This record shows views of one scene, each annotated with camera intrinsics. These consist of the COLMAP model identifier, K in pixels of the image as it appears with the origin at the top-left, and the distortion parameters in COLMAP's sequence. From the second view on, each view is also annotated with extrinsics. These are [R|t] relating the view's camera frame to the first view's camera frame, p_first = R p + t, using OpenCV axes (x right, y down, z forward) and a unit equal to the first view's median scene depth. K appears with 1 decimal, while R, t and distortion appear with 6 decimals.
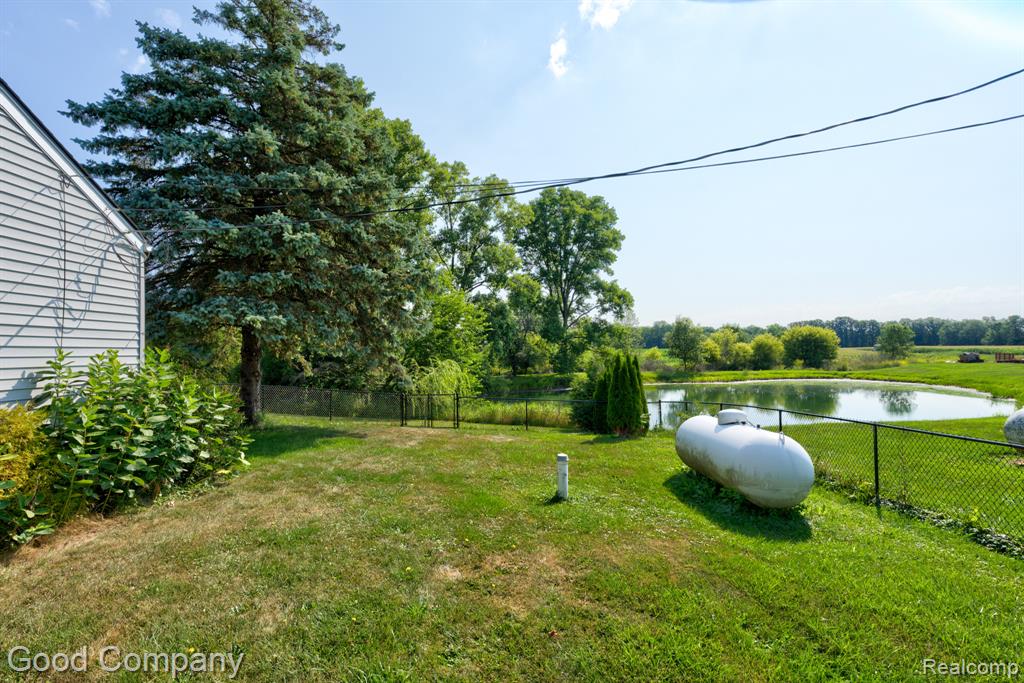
lens RADIAL K [[480.3, 0, 512.0], [0, 480.3, 341.5], [0, 0, 1]] dist [0.002286, 0.000755]
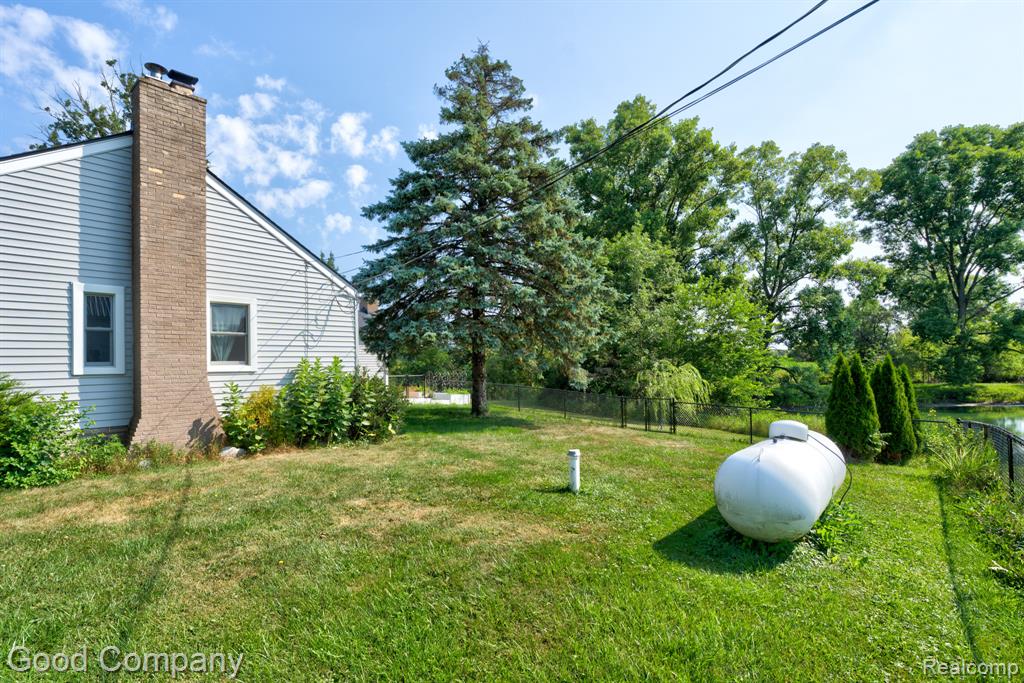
lens RADIAL K [[483.7, 0, 512.0], [0, 483.7, 358.8], [0, 0, 1]] dist [-0.022855, 0.000330]
pose [[0.744392, -0.018647, -0.667482, 0.701956], [0.031090, 0.999494, 0.006750, 0.026010], [0.667018, -0.025777, 0.744595, 0.128288]]
